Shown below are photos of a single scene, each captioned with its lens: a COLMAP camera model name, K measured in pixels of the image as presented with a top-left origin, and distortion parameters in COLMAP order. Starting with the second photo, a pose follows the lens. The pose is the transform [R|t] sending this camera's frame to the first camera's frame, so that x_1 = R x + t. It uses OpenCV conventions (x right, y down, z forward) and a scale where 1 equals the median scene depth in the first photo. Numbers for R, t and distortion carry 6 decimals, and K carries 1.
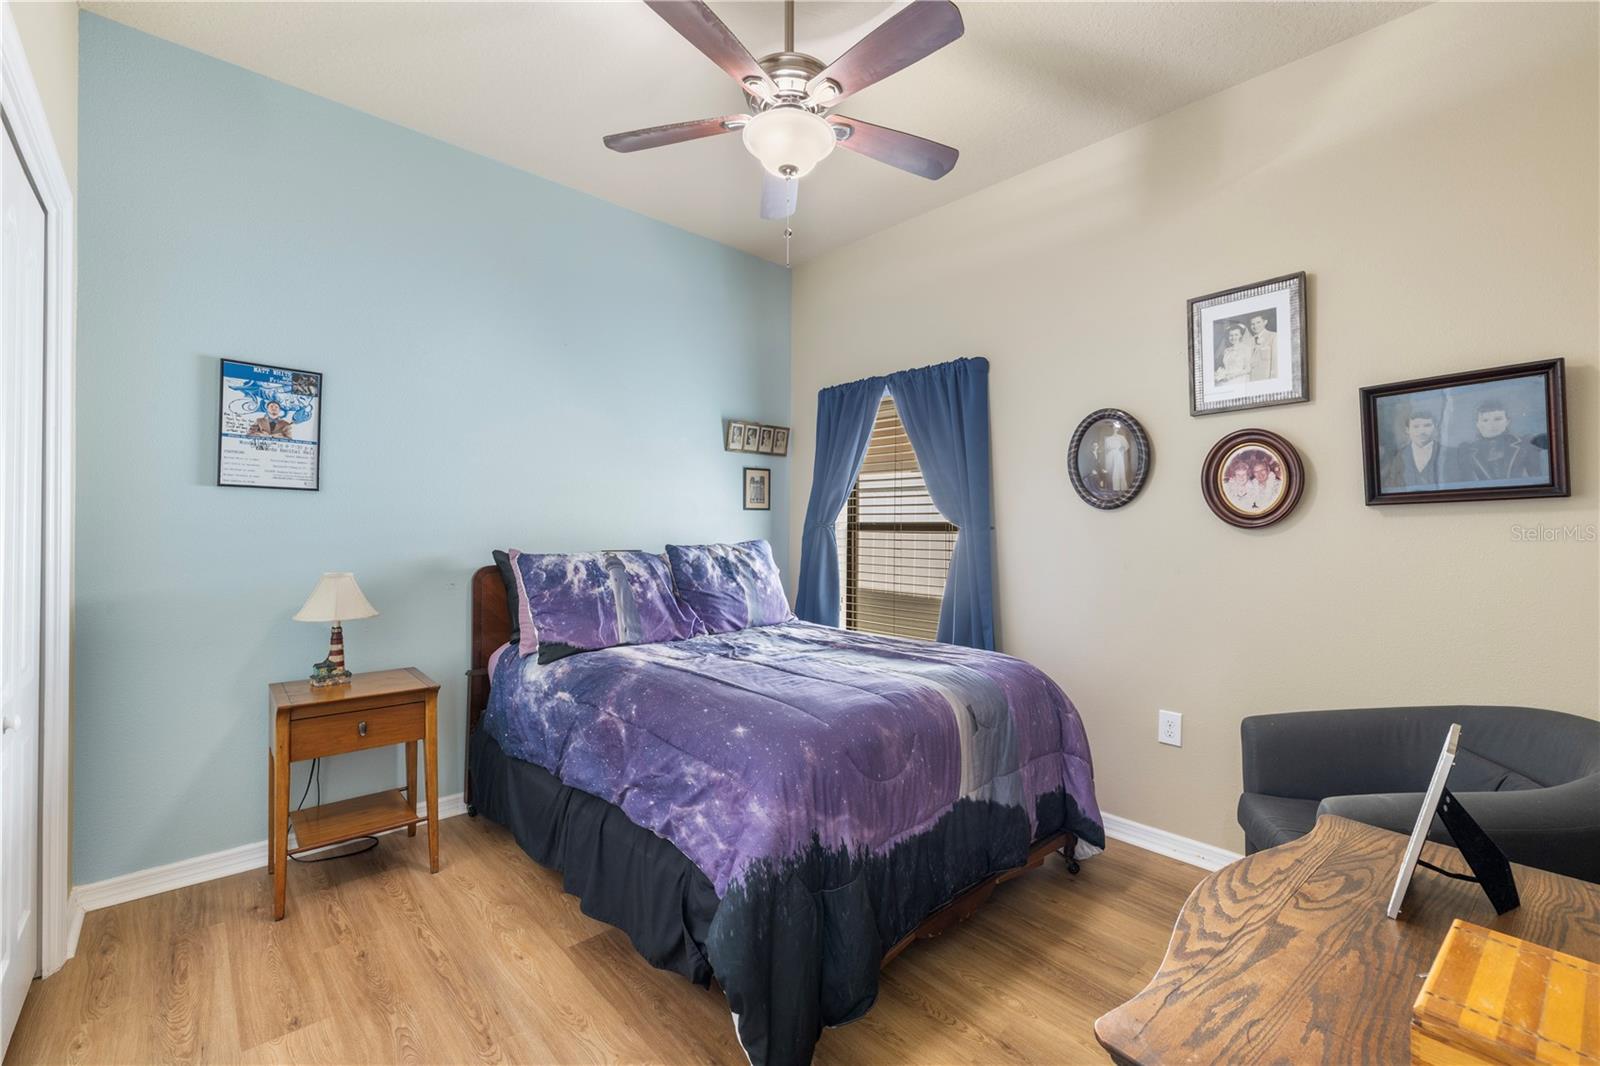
lens RADIAL K [[673.6, 0, 797.2], [0, 673.6, 531.5], [0, 0, 1]] dist [0.001675, 0.000419]
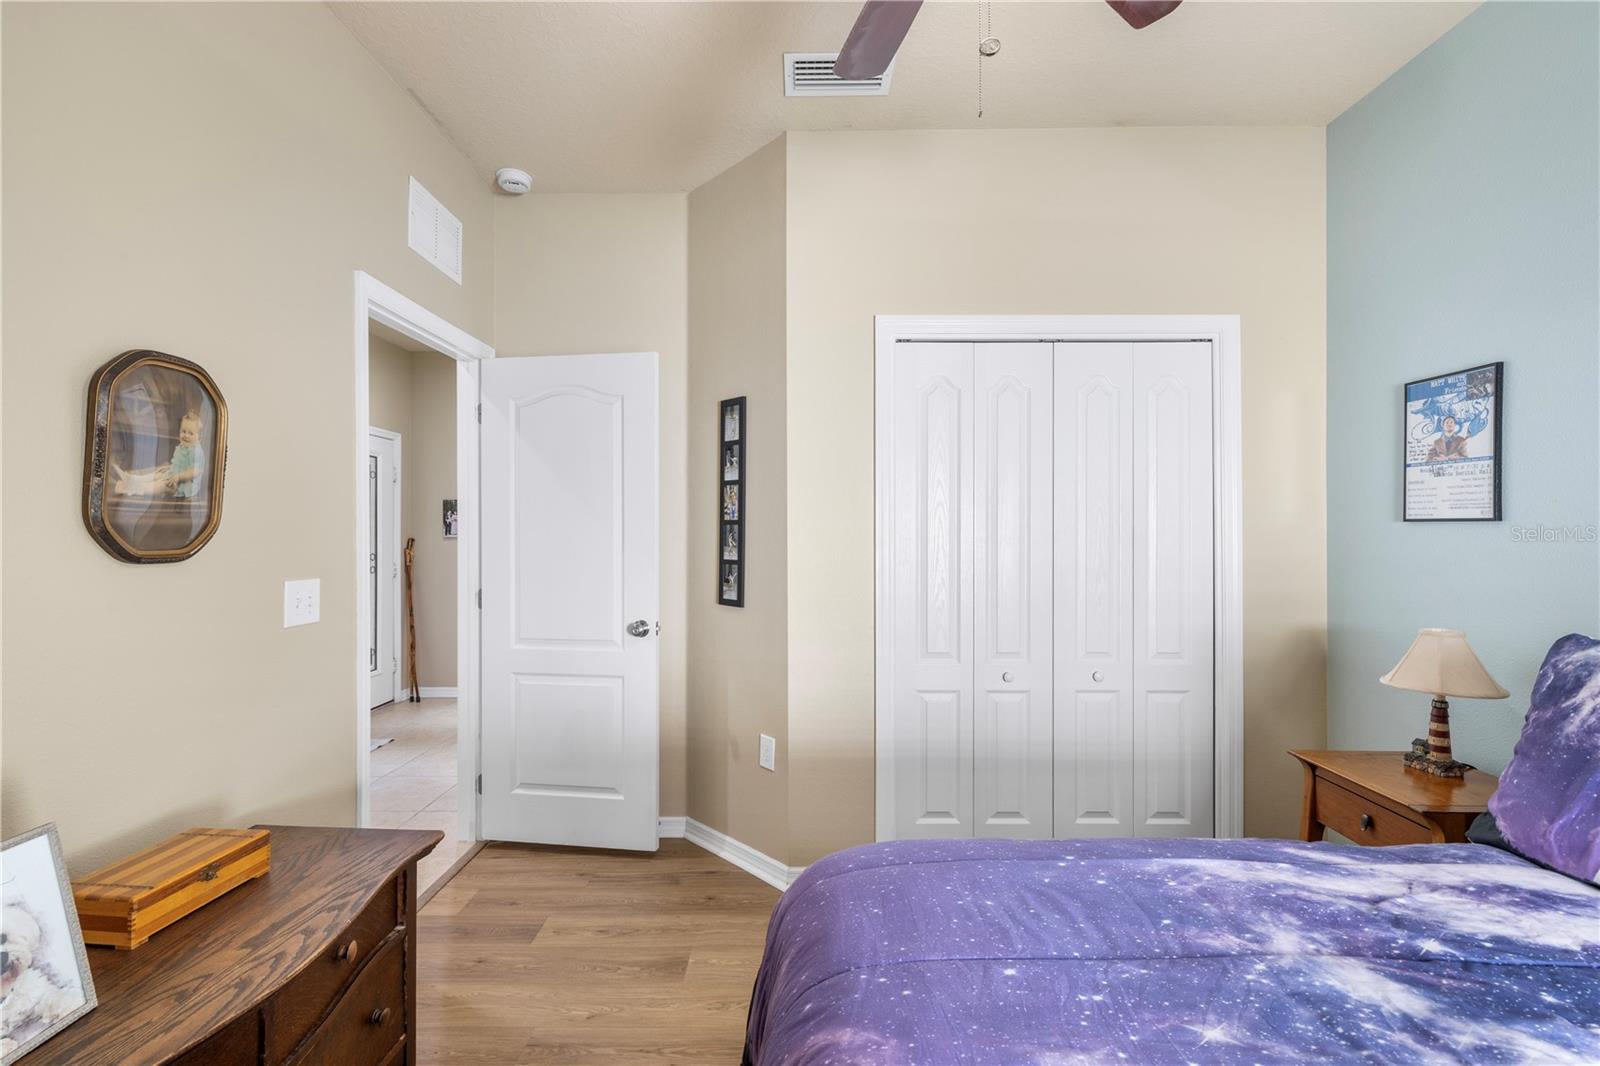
lens RADIAL K [[673.6, 0, 797.2], [0, 673.6, 531.5], [0, 0, 1]] dist [0.001675, 0.000419]
pose [[-0.682227, -0.011965, -0.731043, 0.378090], [-0.005528, 0.999922, -0.011207, -0.037427], [0.731120, -0.003605, -0.682240, 0.986591]]
